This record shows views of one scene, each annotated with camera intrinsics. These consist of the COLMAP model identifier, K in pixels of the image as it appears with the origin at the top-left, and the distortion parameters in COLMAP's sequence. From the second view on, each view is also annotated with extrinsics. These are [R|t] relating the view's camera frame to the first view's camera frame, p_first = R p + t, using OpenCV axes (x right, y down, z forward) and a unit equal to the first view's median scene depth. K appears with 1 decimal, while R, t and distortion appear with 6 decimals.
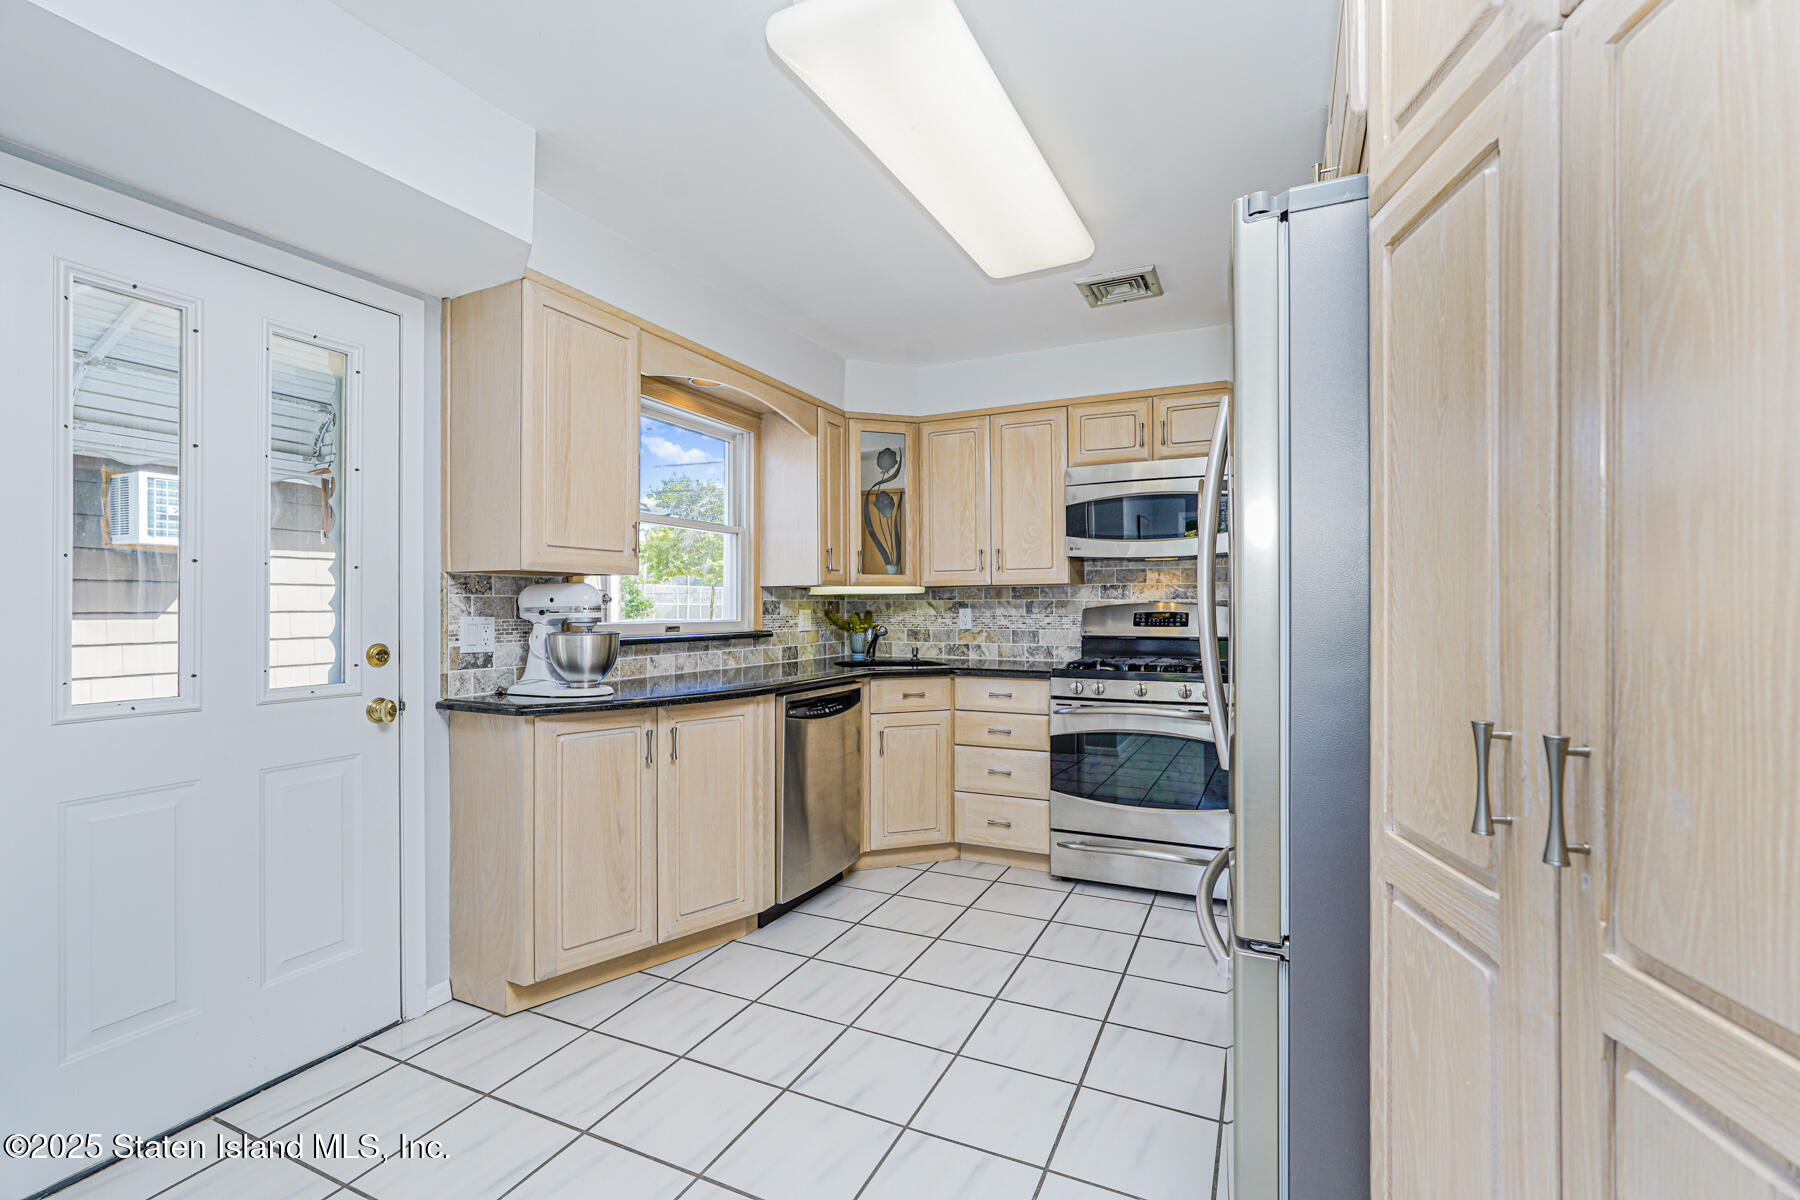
lens RADIAL K [[788.4, 0, 876.3], [0, 788.4, 602.3], [0, 0, 1]] dist [-0.000779, -0.000066]
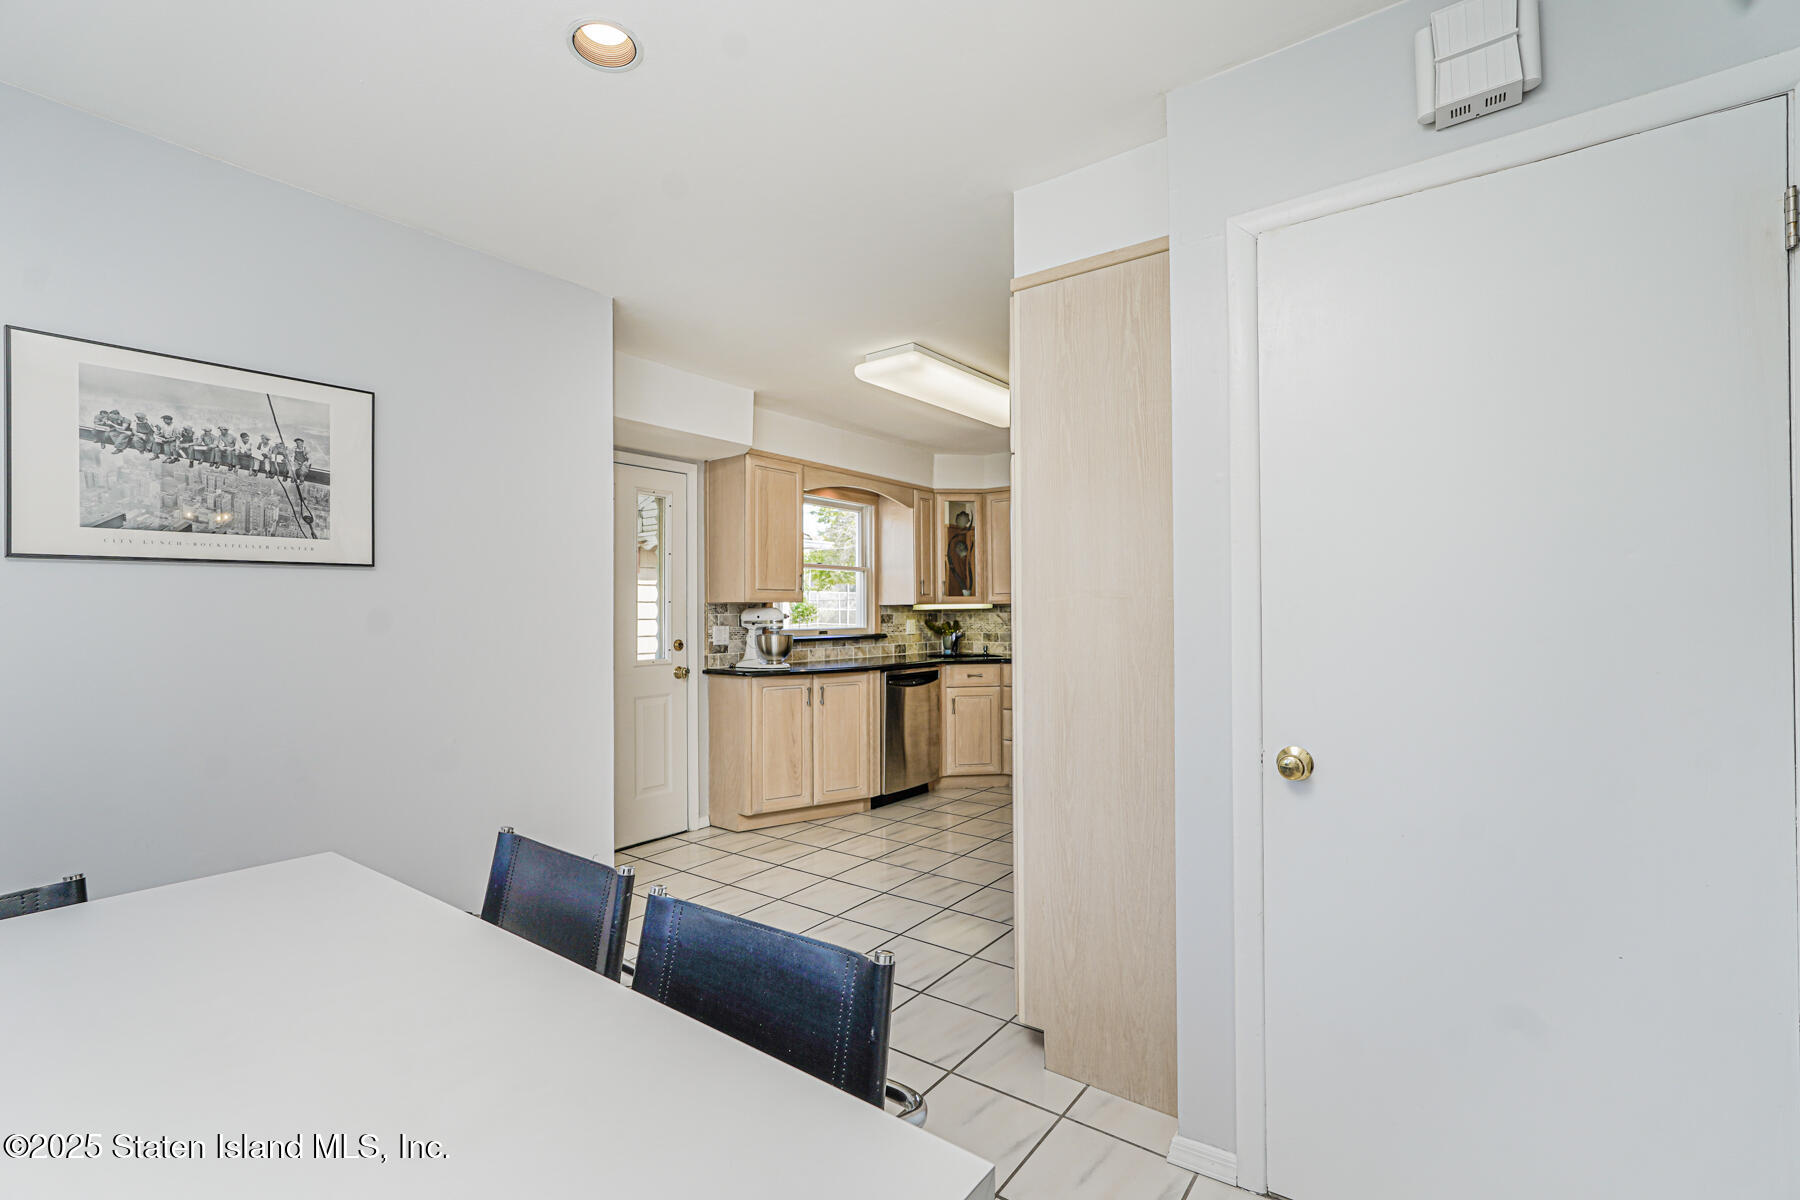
lens RADIAL K [[788.4, 0, 876.3], [0, 788.4, 602.3], [0, 0, 1]] dist [-0.000779, -0.000066]
pose [[0.979760, -0.006846, -0.200057, 0.174520], [0.005733, 0.999965, -0.006144, -0.017794], [0.200092, 0.004872, 0.979765, -0.570644]]
